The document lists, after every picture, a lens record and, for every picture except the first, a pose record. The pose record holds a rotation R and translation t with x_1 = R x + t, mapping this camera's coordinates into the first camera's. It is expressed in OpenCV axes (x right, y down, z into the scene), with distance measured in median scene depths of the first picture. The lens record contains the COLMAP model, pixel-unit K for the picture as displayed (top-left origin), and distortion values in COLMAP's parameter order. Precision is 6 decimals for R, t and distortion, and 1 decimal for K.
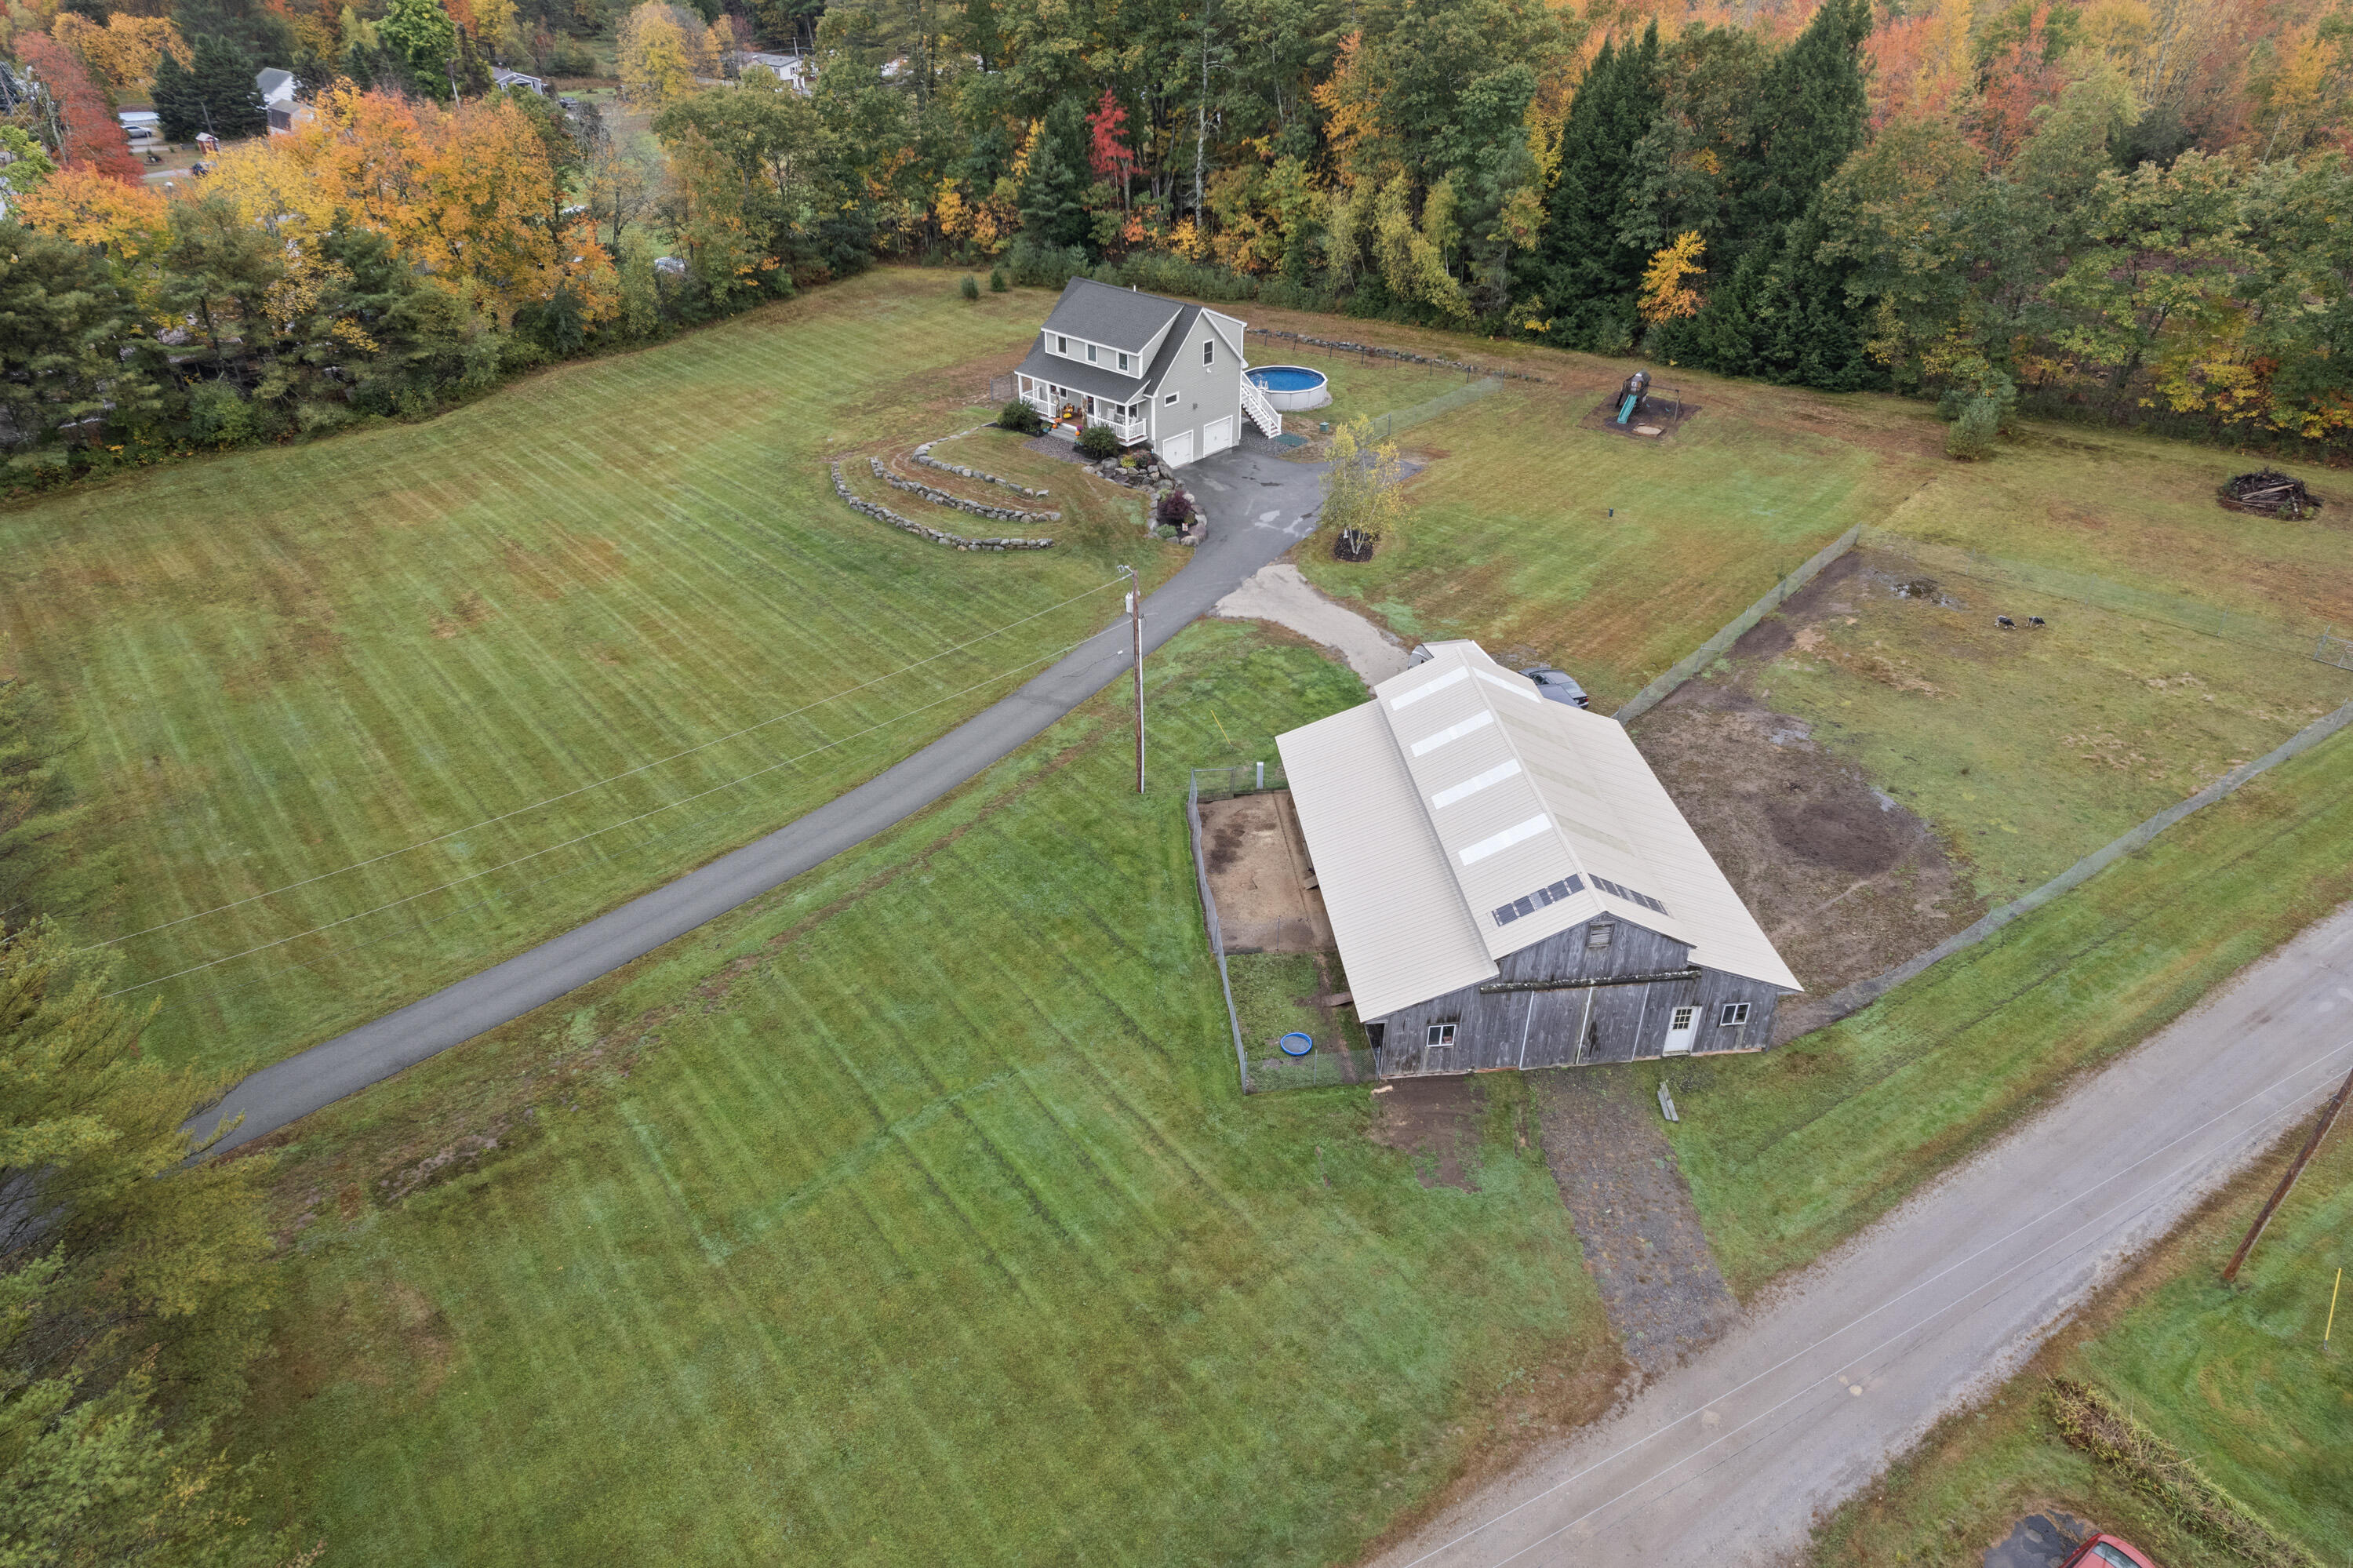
lens RADIAL K [[1513.6, 0, 1173.4], [0, 1513.6, 794.2], [0, 0, 1]] dist [-0.056116, 0.036611]
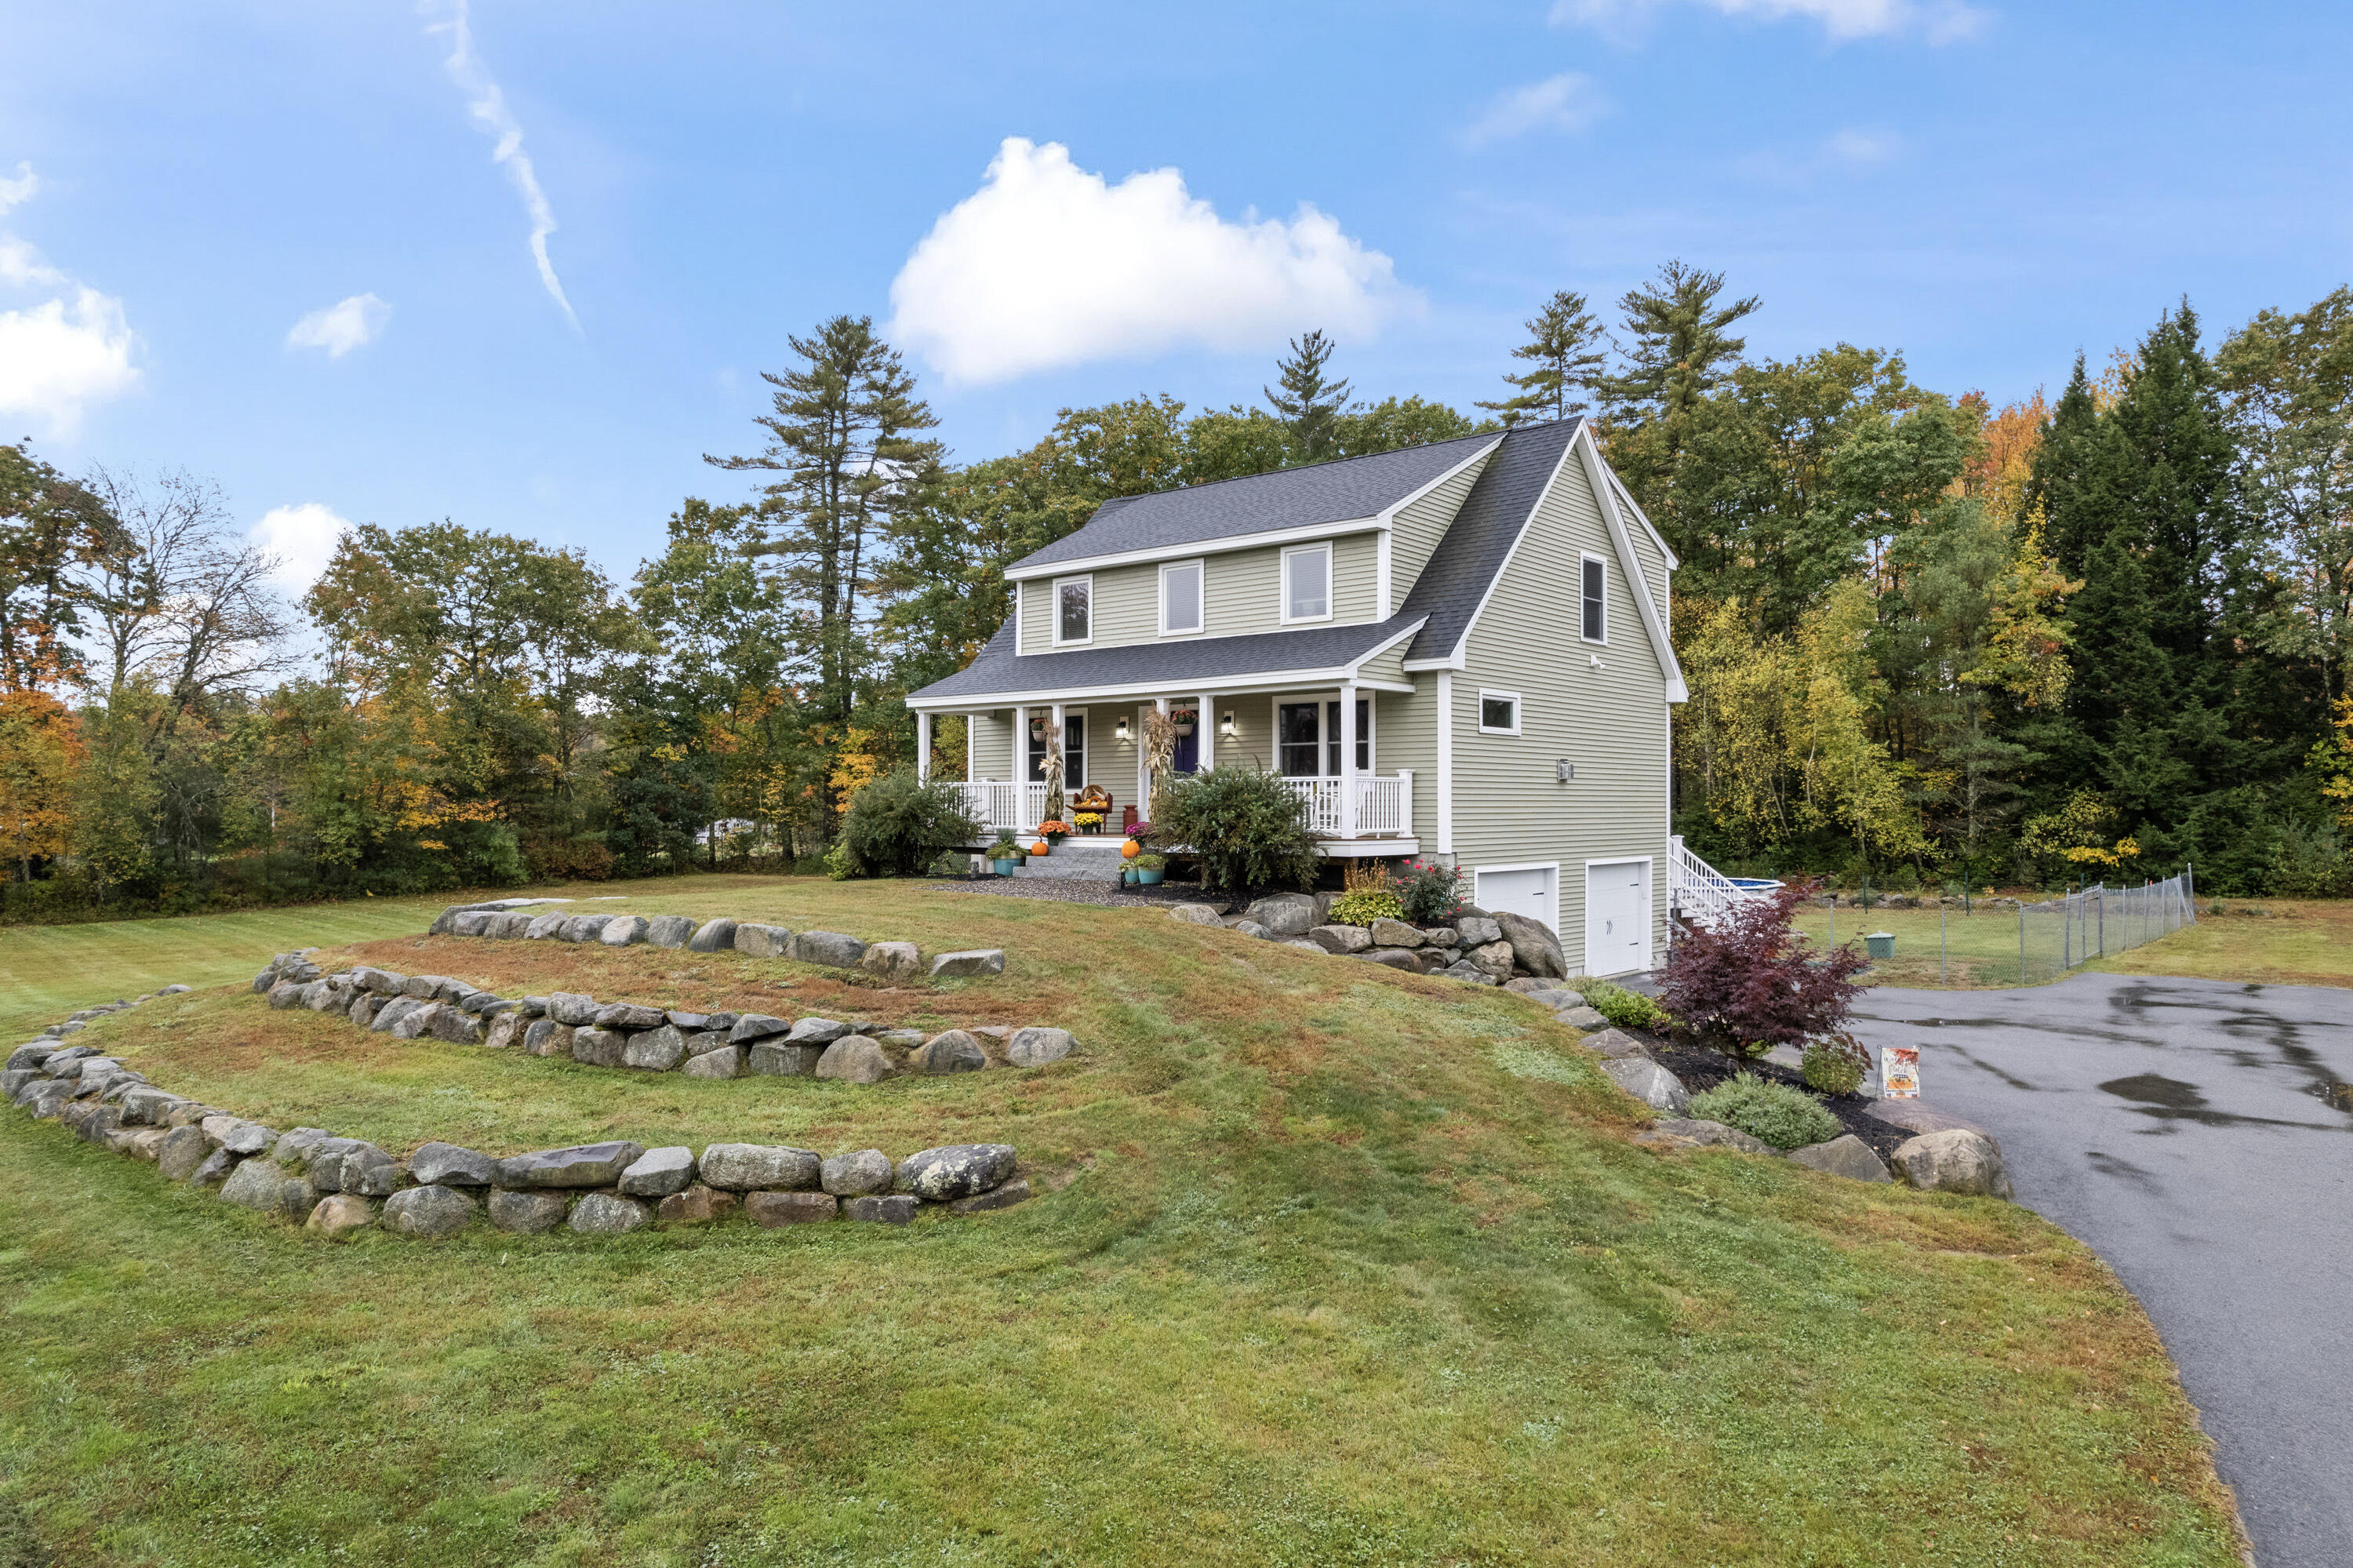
lens RADIAL K [[1513.6, 0, 1172.2], [0, 1513.6, 792.9], [0, 0, 1]] dist [-0.056116, 0.036611]
pose [[0.999763, -0.004971, 0.021178, -0.063742], [0.015684, 0.839338, -0.543384, -0.113037], [-0.015074, 0.543588, 0.839217, 0.805600]]
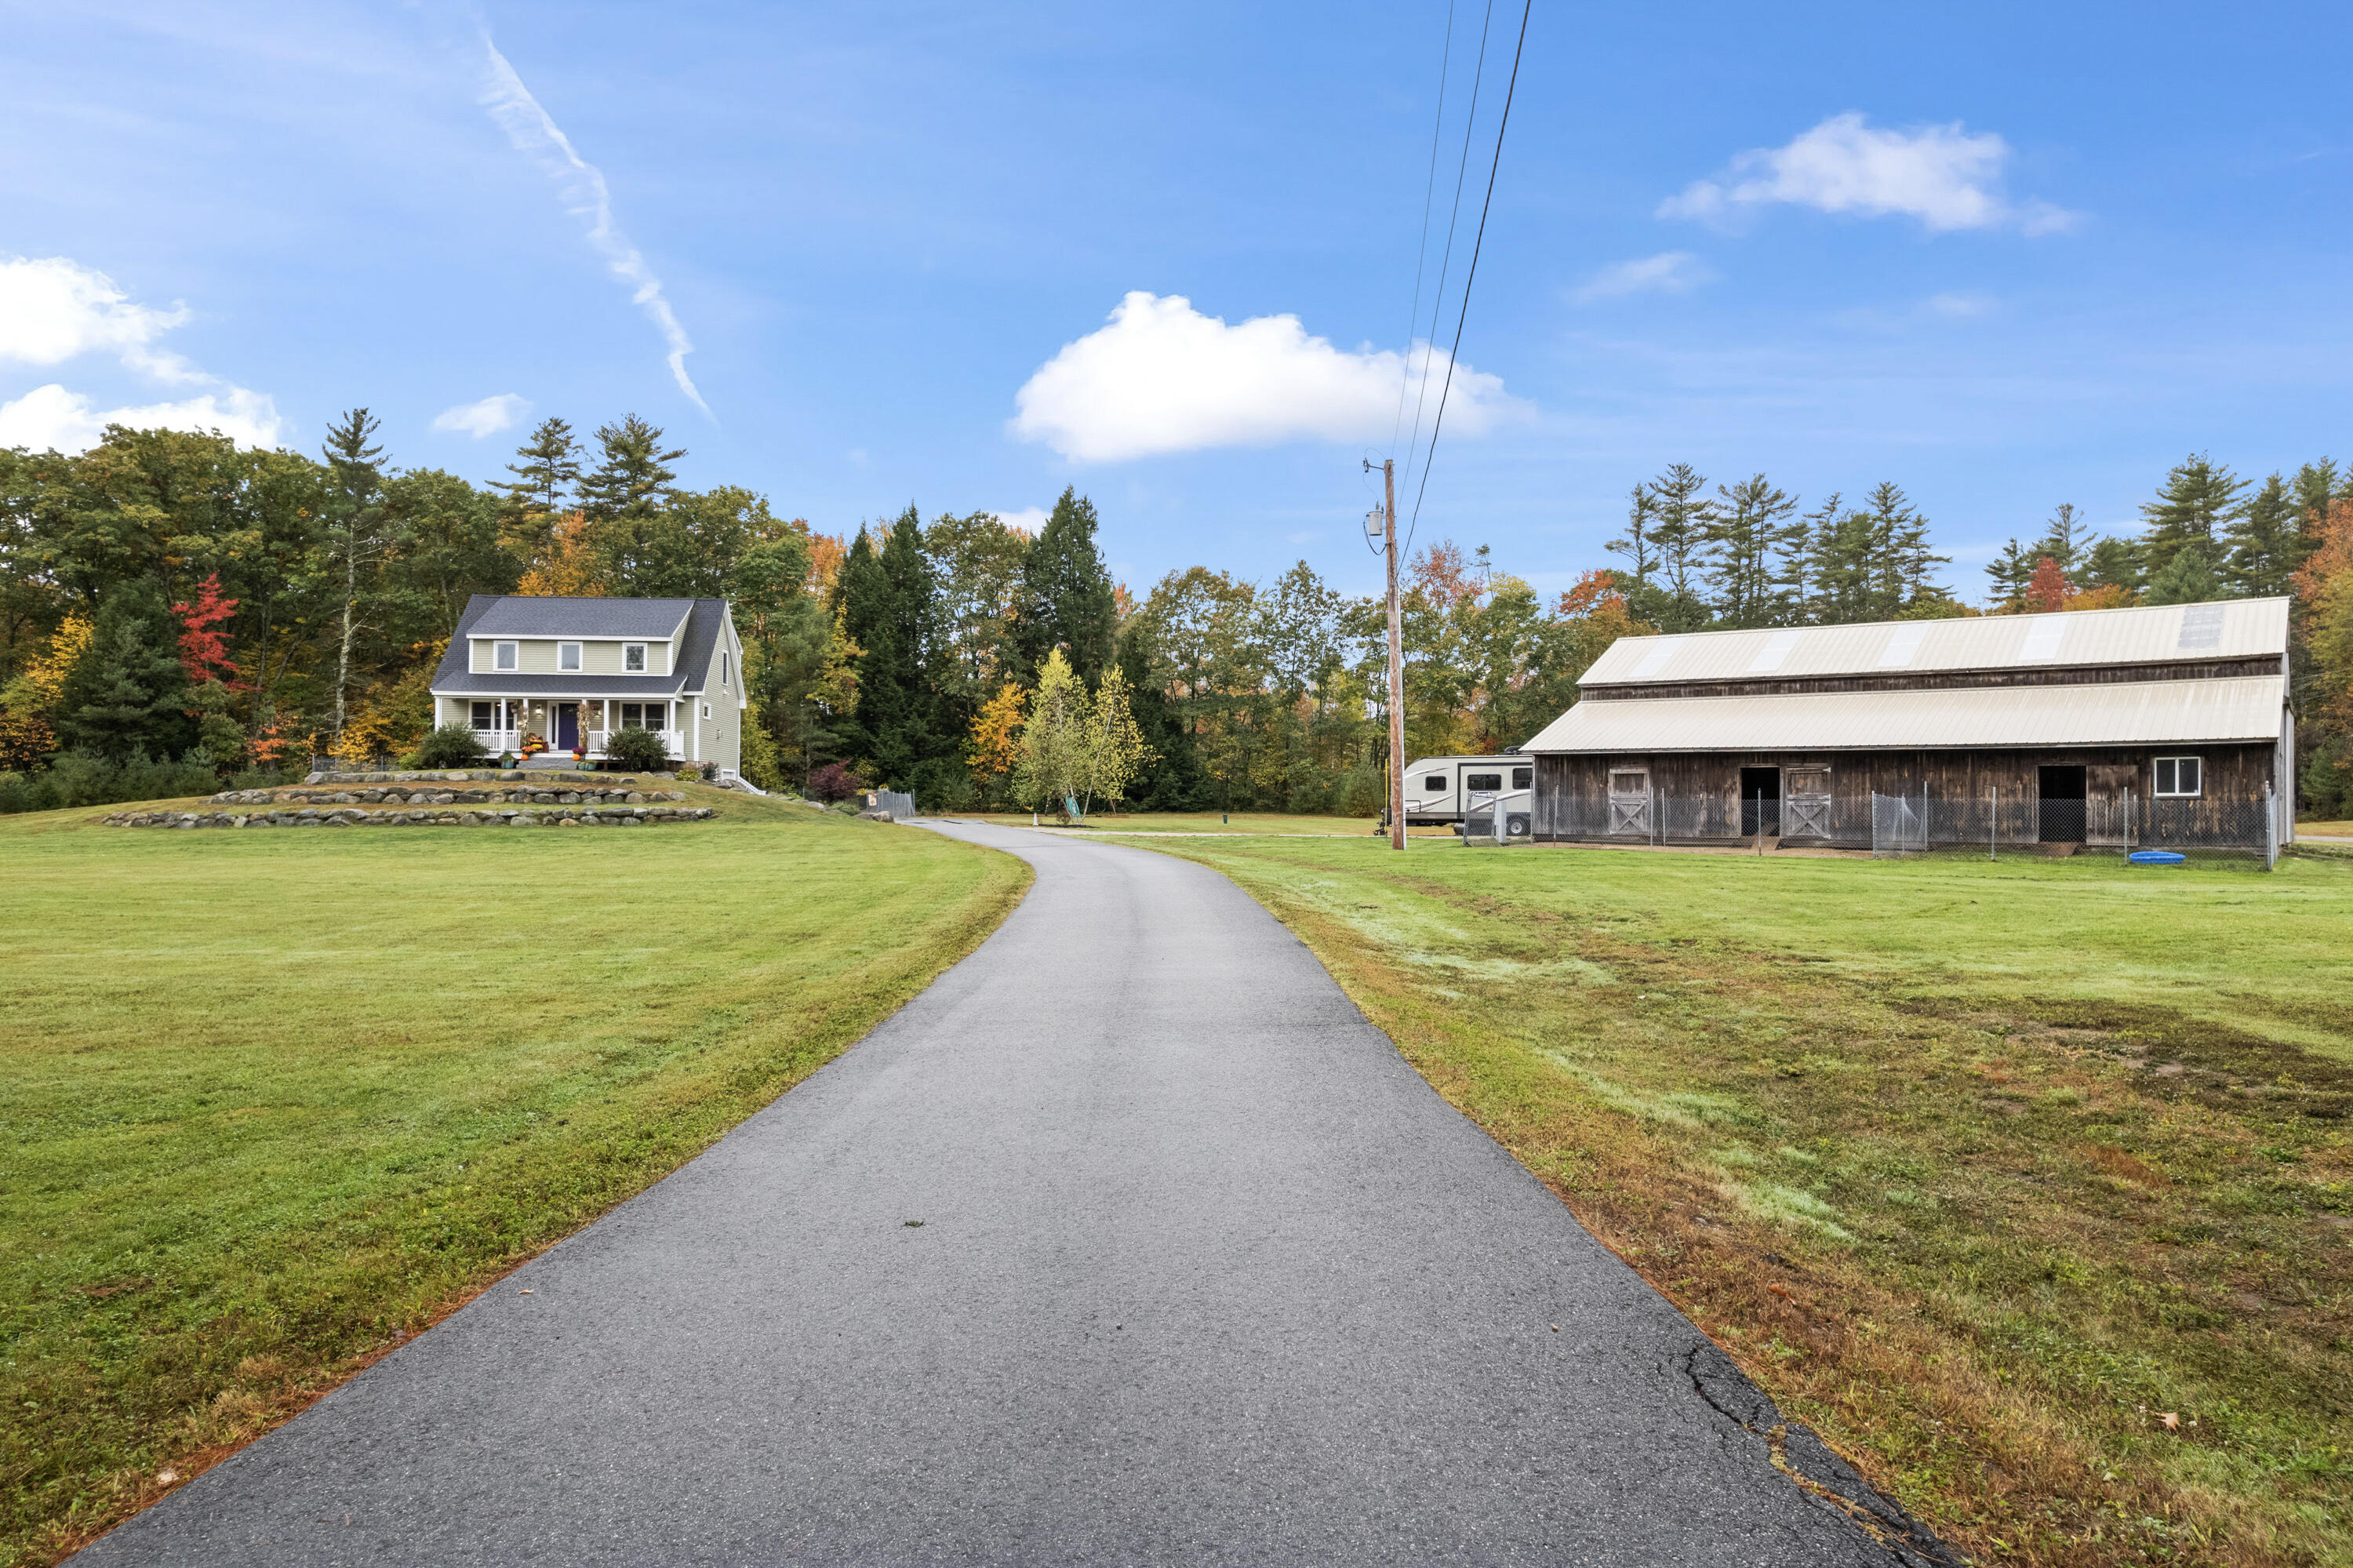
lens RADIAL K [[1513.6, 0, 1186.0], [0, 1513.6, 792.5], [0, 0, 1]] dist [-0.056116, 0.036611]
pose [[0.686520, 0.004080, 0.727099, -0.359608], [0.386080, 0.845327, -0.369276, 0.113289], [-0.616143, 0.534234, 0.578759, 0.490658]]
